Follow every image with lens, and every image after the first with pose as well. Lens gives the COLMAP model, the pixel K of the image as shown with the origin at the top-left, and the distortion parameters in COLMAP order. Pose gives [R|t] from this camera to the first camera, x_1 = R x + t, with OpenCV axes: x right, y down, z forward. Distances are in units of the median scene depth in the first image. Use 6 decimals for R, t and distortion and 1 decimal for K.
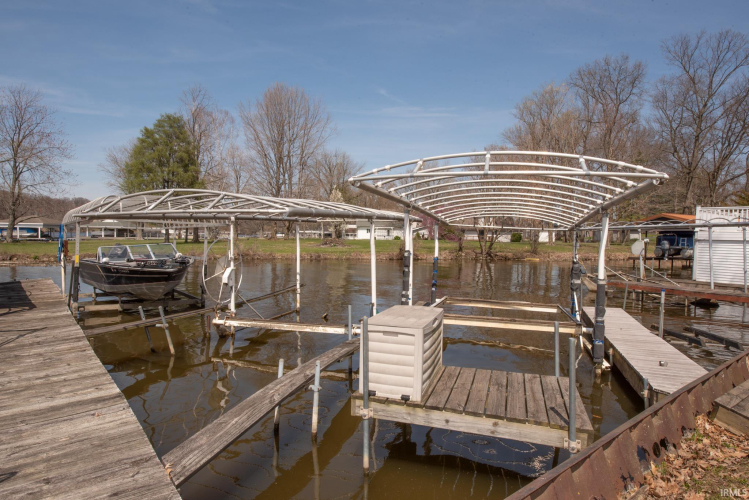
lens RADIAL K [[451.2, 0, 376.4], [0, 451.2, 249.0], [0, 0, 1]] dist [-0.004897, -0.001389]
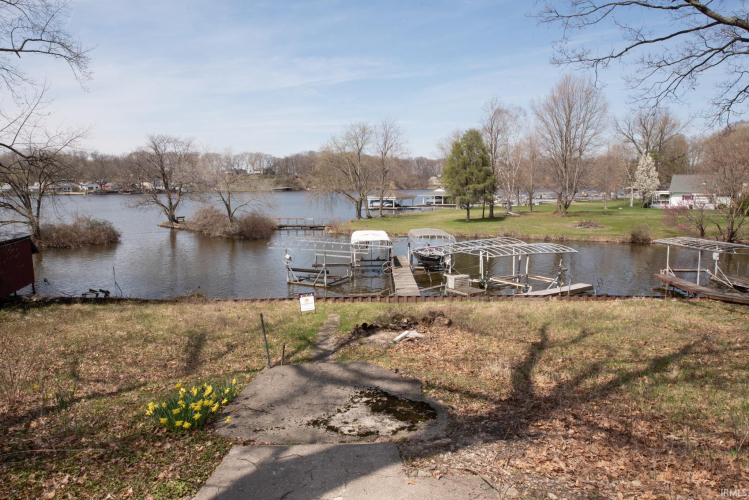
lens RADIAL K [[518.2, 0, 374.6], [0, 518.2, 249.8], [0, 0, 1]] dist [-0.002353, 0.000103]
pose [[0.783270, 0.063660, -0.618414, 0.243736], [-0.002666, 0.995078, 0.099058, -0.062335], [0.621676, -0.075940, 0.779584, -0.354331]]
